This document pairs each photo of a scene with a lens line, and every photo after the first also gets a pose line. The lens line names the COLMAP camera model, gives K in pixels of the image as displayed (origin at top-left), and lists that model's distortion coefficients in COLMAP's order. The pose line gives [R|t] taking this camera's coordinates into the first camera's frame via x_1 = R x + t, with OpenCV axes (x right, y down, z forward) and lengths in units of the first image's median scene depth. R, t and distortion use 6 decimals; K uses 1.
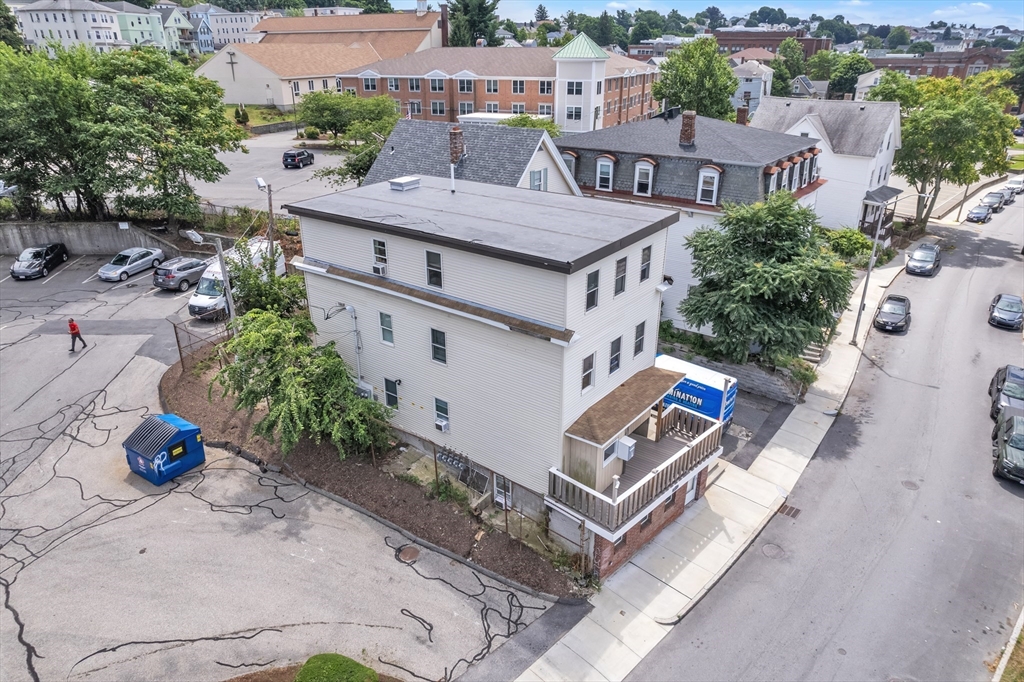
lens RADIAL K [[674.2, 0, 512.0], [0, 674.2, 341.0], [0, 0, 1]] dist [-0.103843, 0.124057]
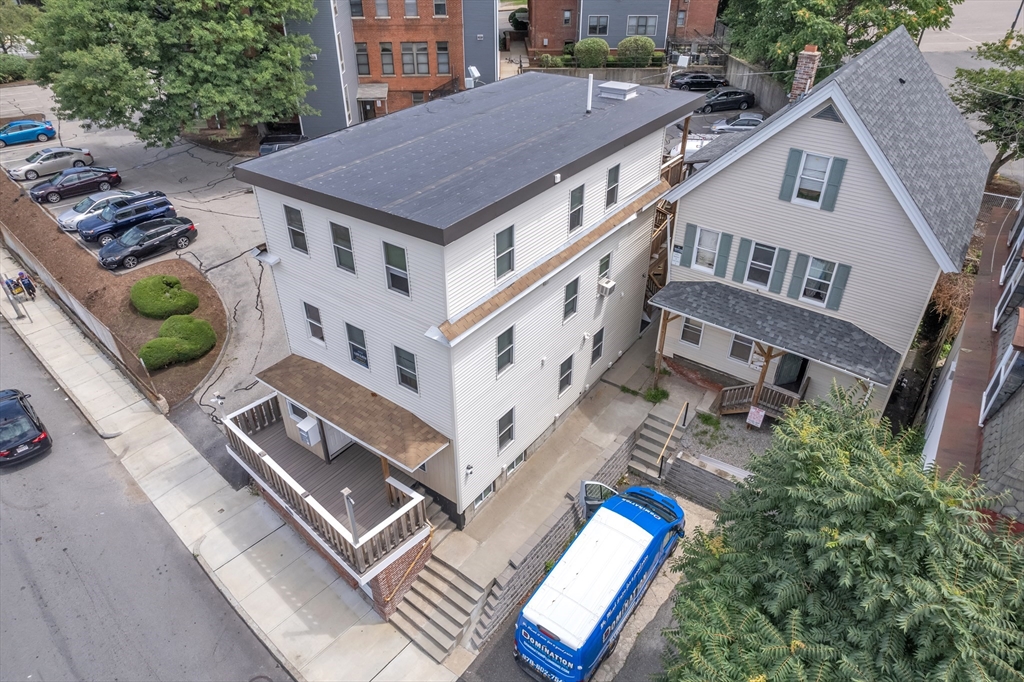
lens RADIAL K [[674.2, 0, 512.0], [0, 674.2, 341.0], [0, 0, 1]] dist [-0.103843, 0.124057]
pose [[0.013657, 0.569027, -0.822206, 0.814658], [-0.404560, 0.755117, 0.515877, -0.467269], [0.914409, 0.325586, 0.240518, 1.020334]]
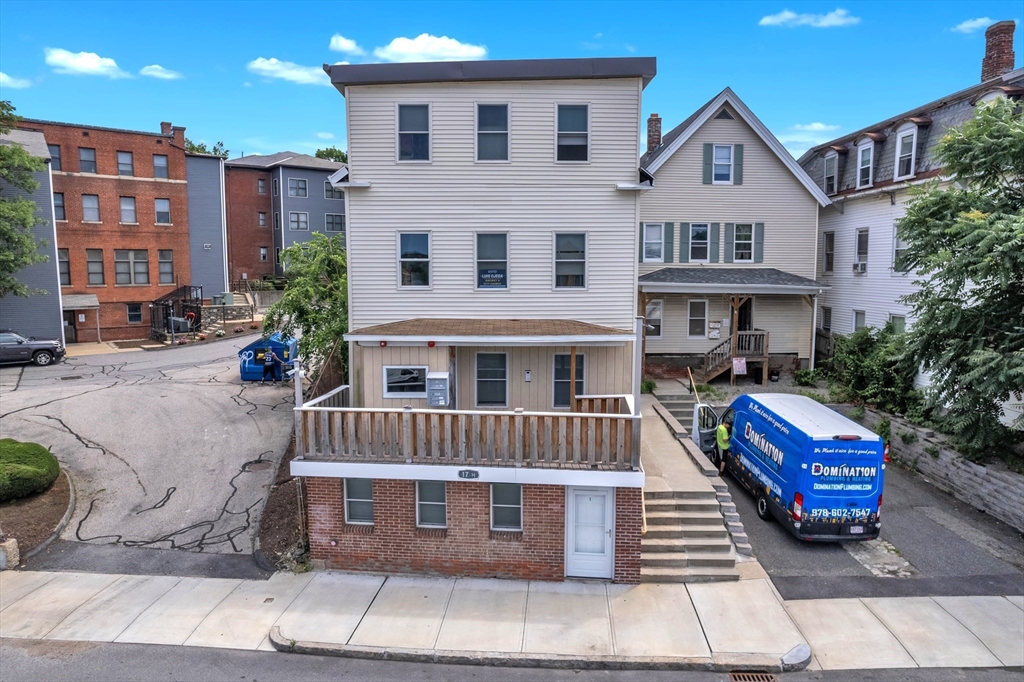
lens RADIAL K [[674.2, 0, 512.0], [0, 674.2, 341.0], [0, 0, 1]] dist [-0.103843, 0.124057]
pose [[0.615768, 0.085686, -0.783255, 0.718666], [-0.319896, 0.935642, -0.149135, 0.194564], [0.720067, 0.342392, 0.603548, 0.672994]]
